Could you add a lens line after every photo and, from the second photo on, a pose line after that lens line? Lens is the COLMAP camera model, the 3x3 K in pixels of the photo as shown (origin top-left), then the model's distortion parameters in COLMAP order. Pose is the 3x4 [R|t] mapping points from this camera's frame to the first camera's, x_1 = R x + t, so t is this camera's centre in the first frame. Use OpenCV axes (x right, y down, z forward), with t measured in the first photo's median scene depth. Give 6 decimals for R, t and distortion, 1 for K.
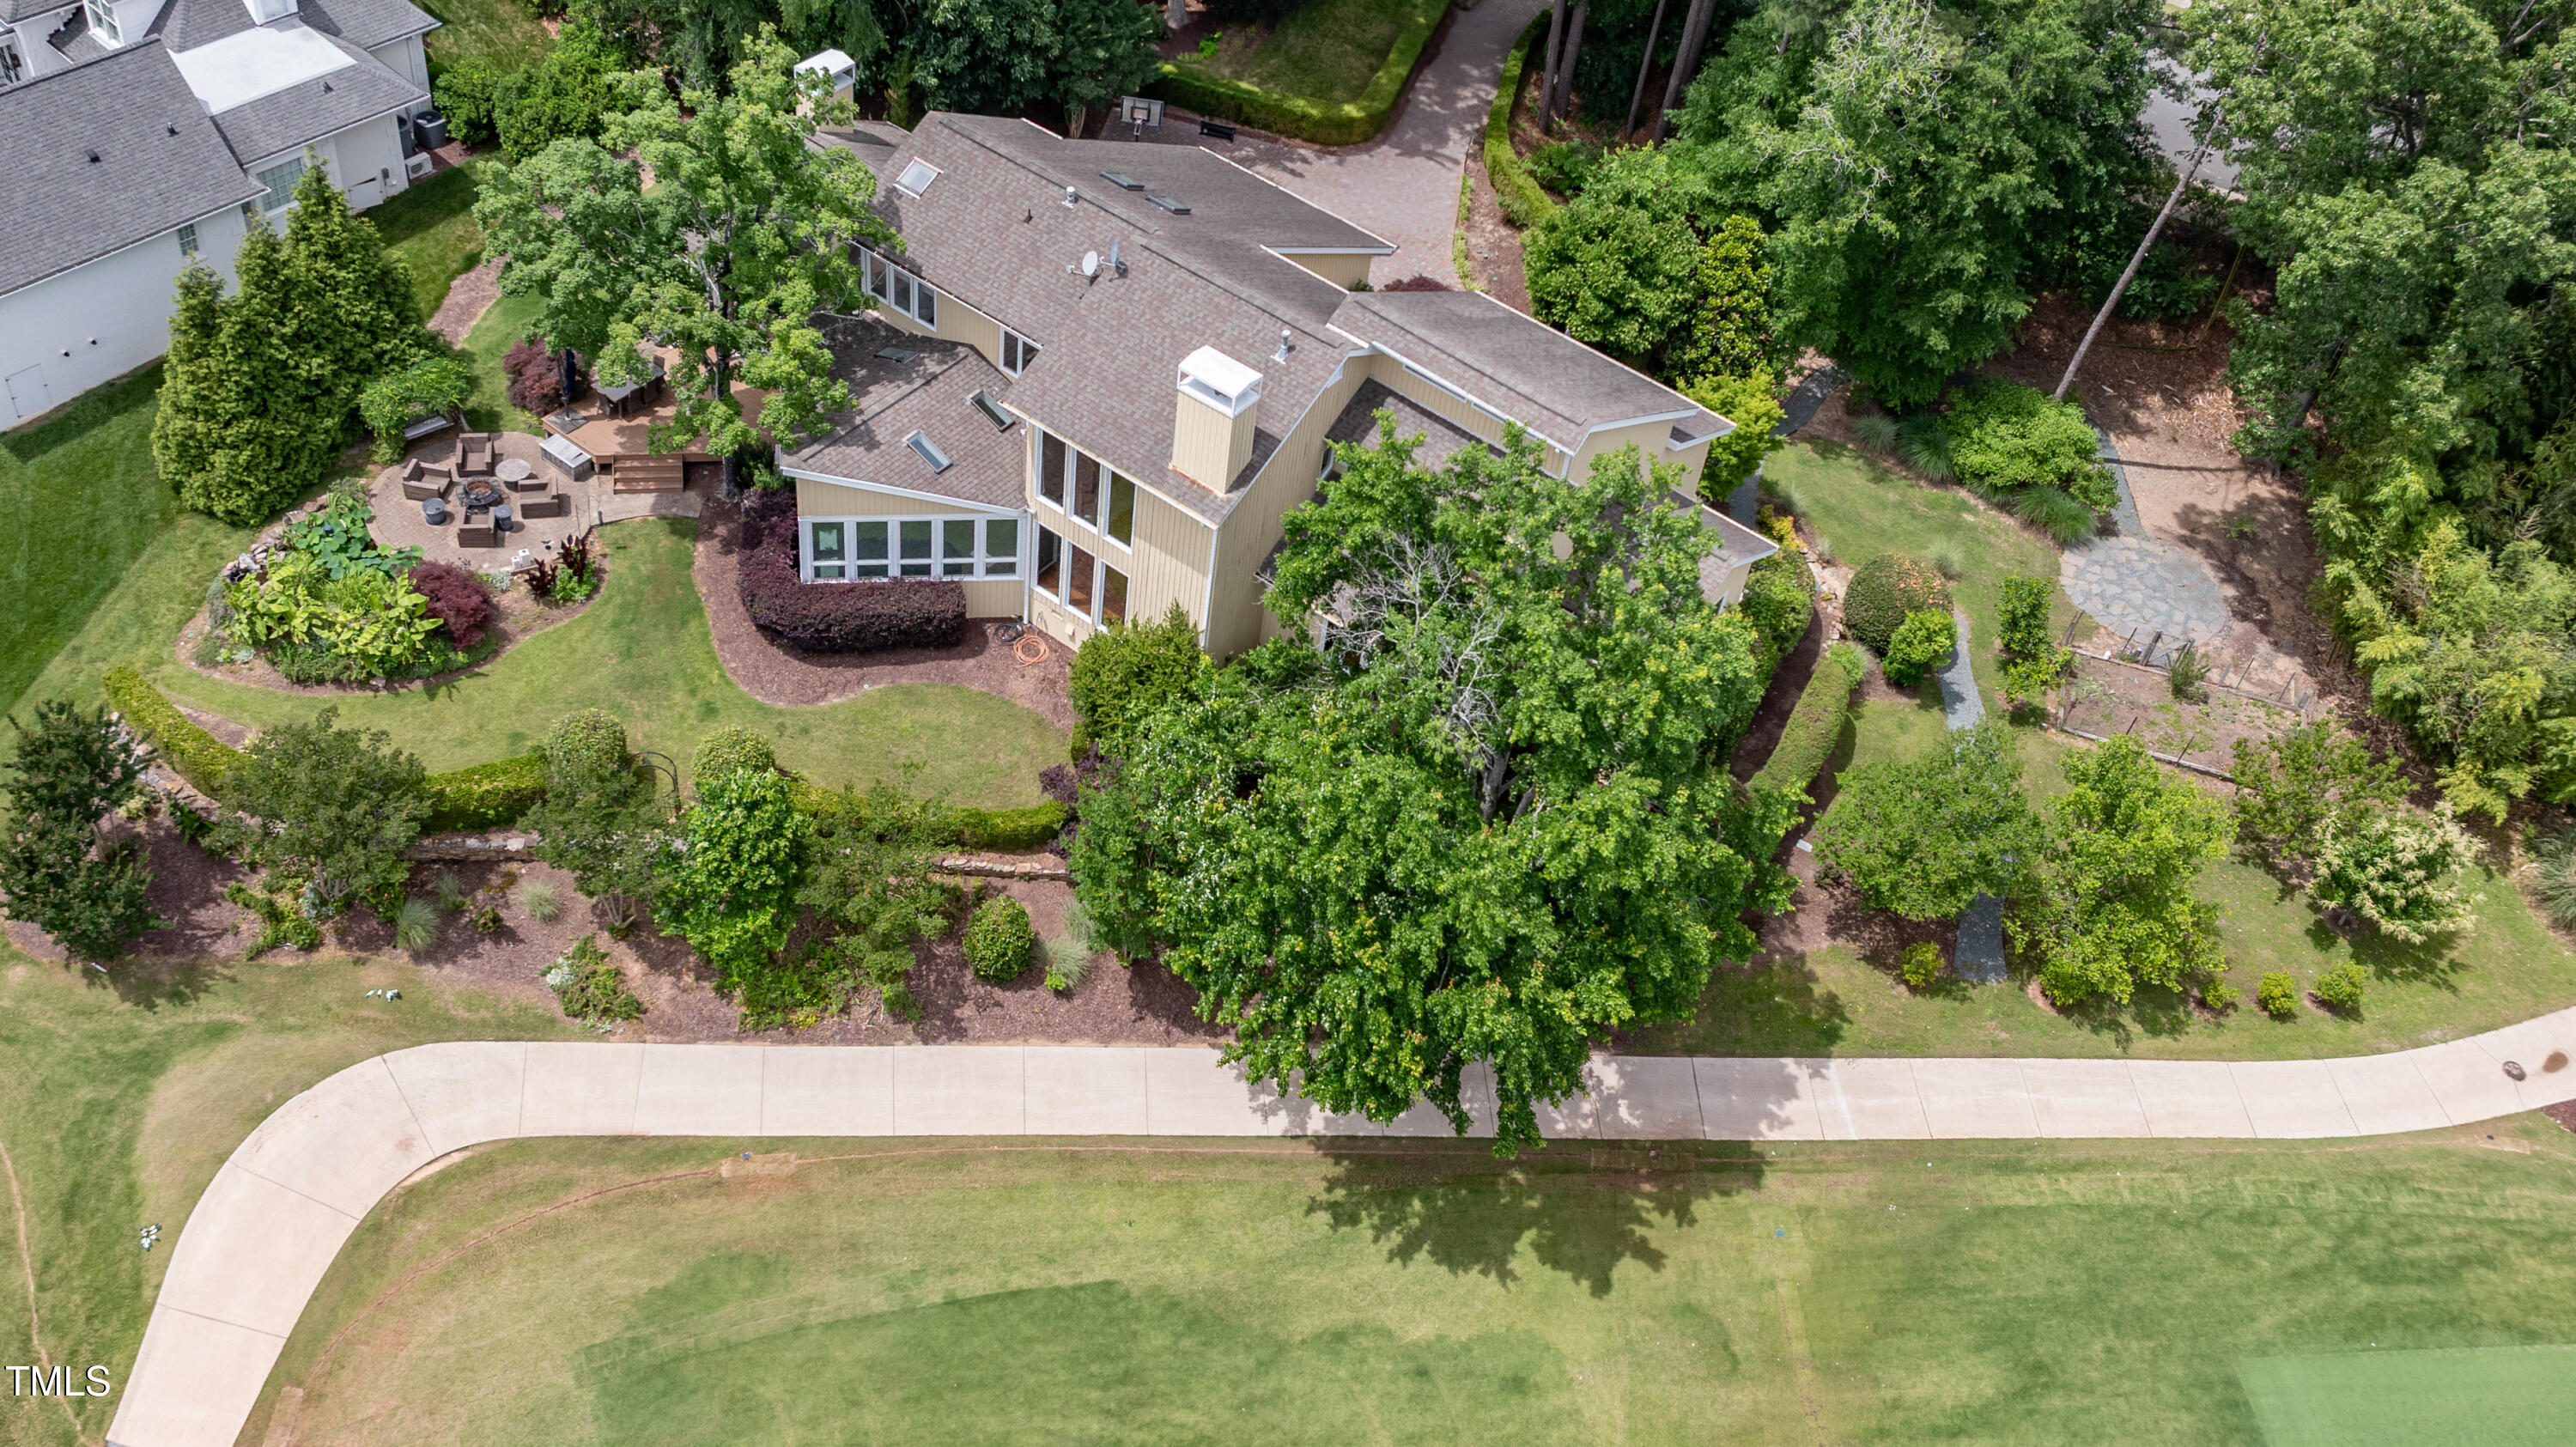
lens RADIAL K [[2322.5, 0, 1288.0], [0, 2322.5, 723.5], [0, 0, 1]] dist [-0.008221, -0.014045]
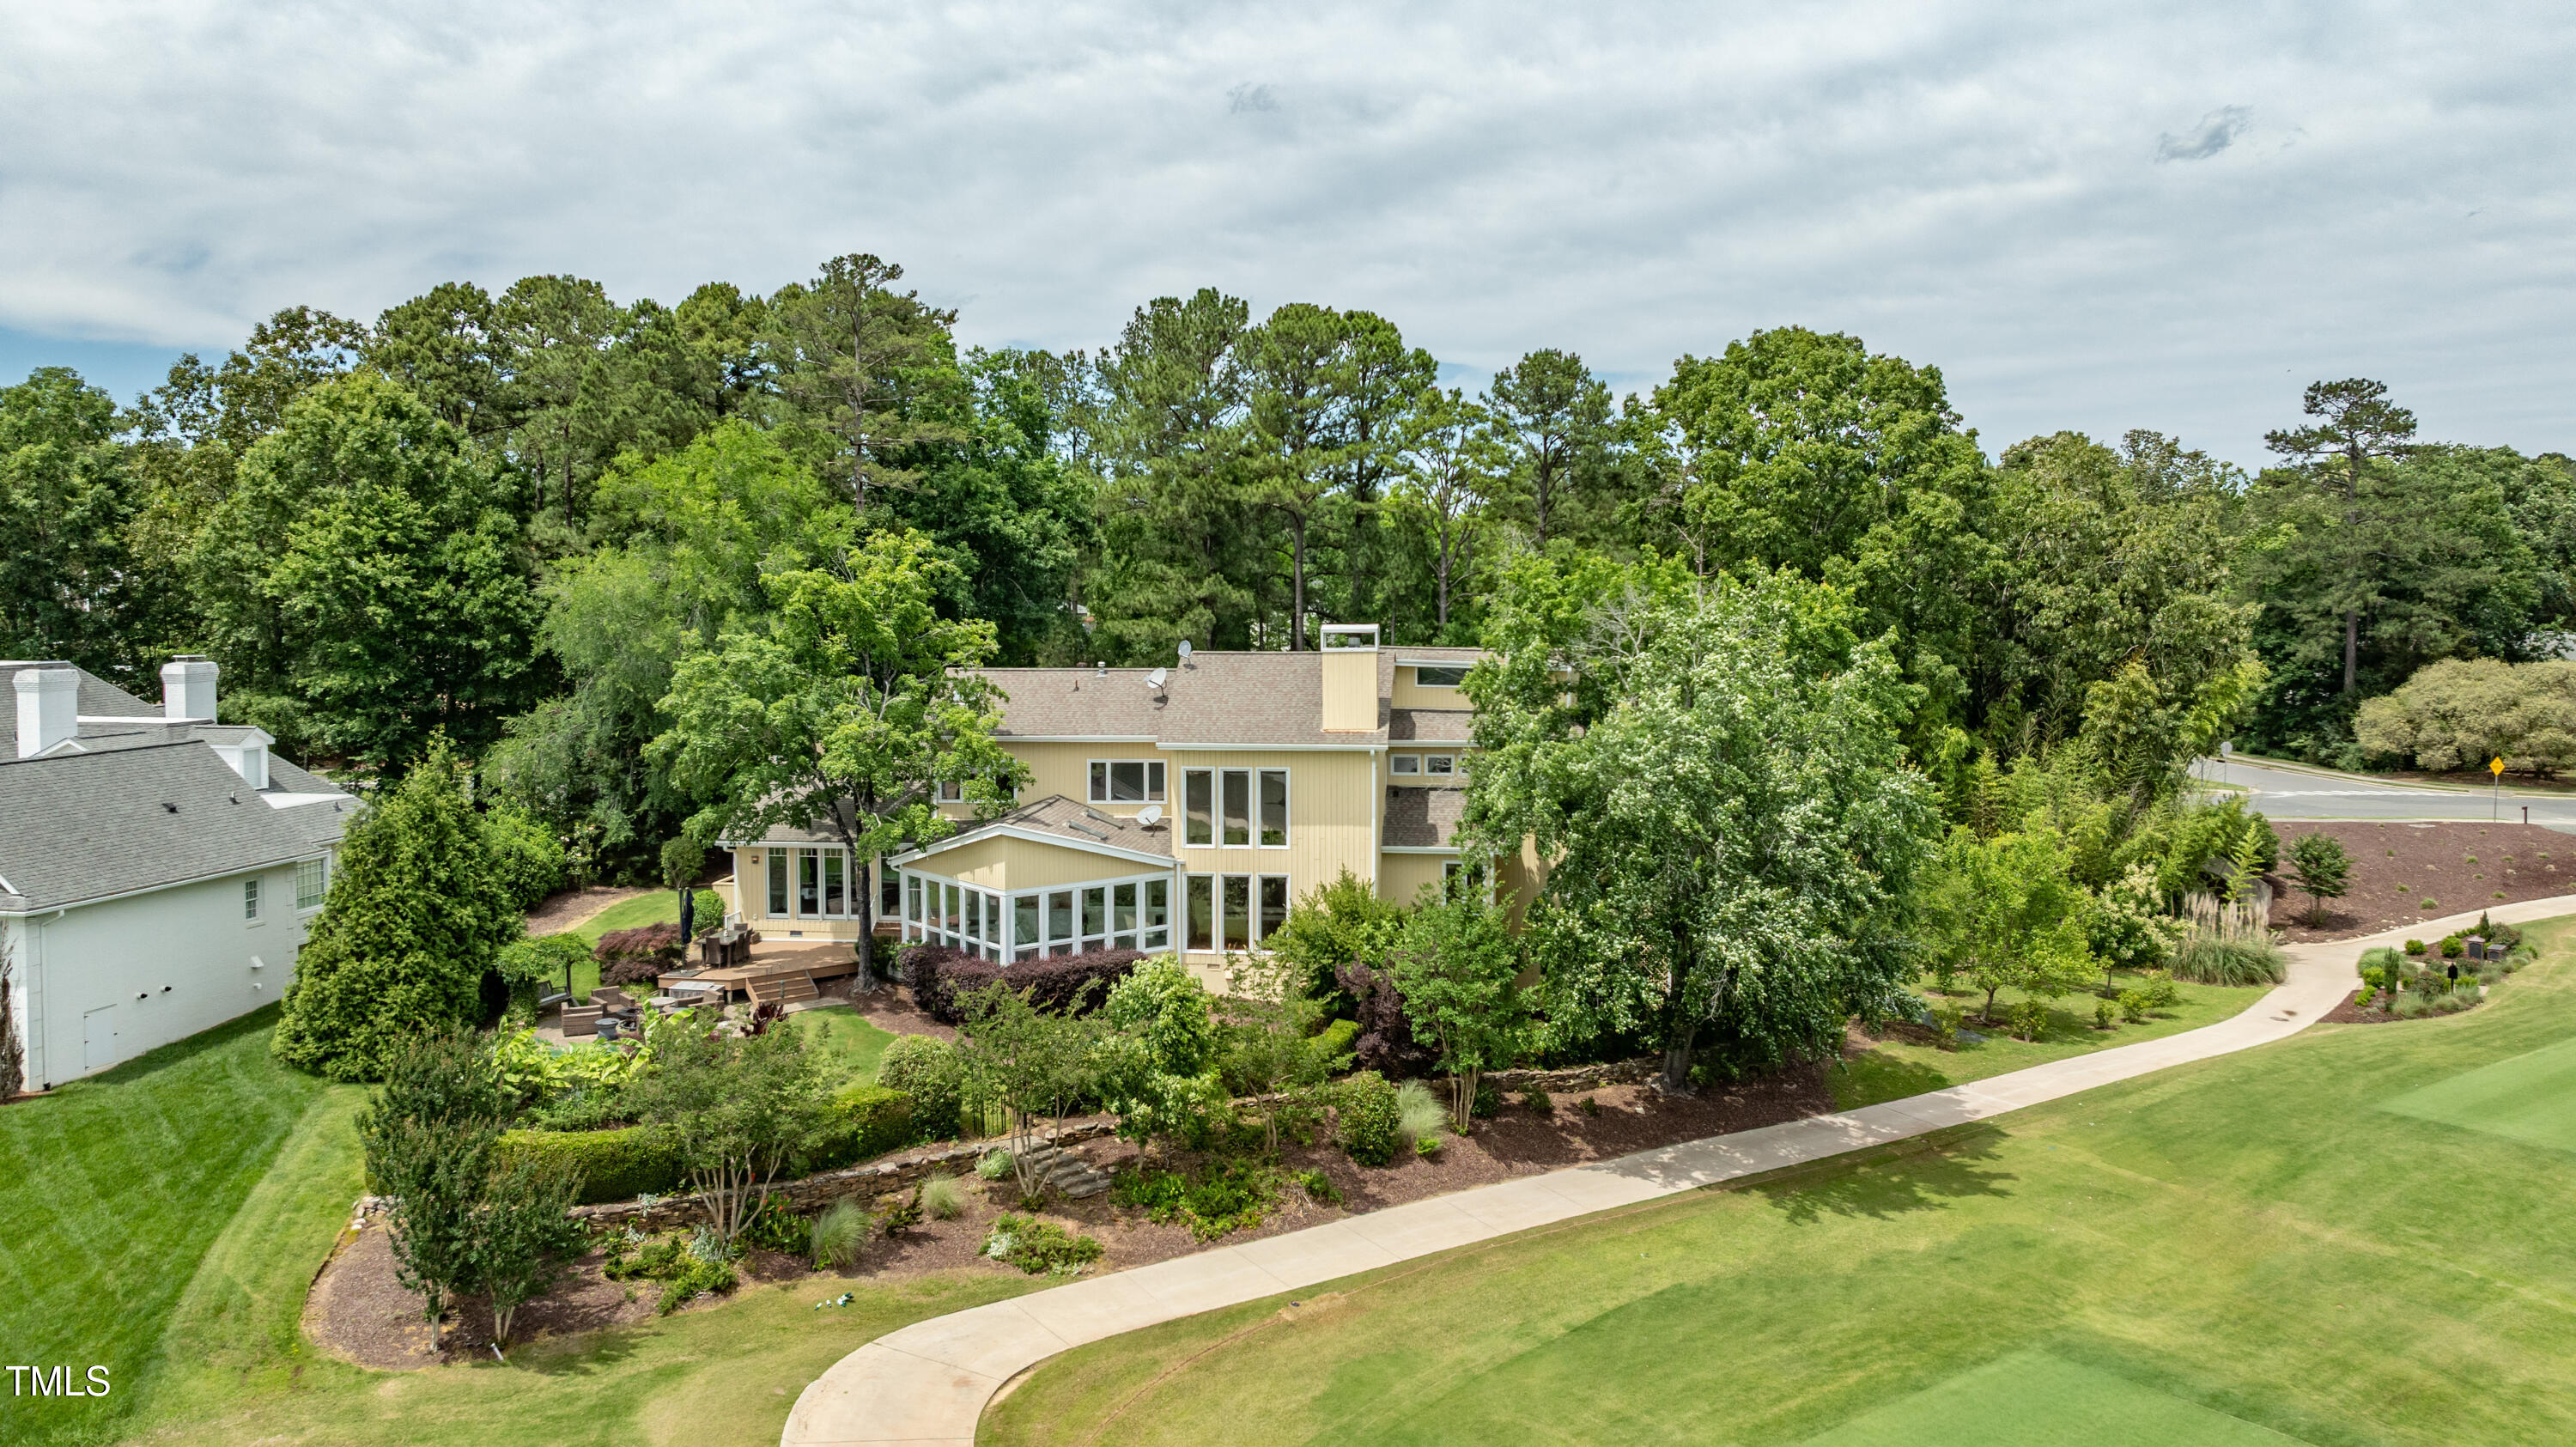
lens RADIAL K [[1894.8, 0, 1284.1], [0, 1894.8, 711.5], [0, 0, 1]] dist [-0.002644, -0.064393]
pose [[0.857873, -0.154499, 0.490087, -0.516380], [0.433392, 0.729963, -0.528513, 0.371917], [-0.276090, 0.665796, 0.693173, 0.293012]]
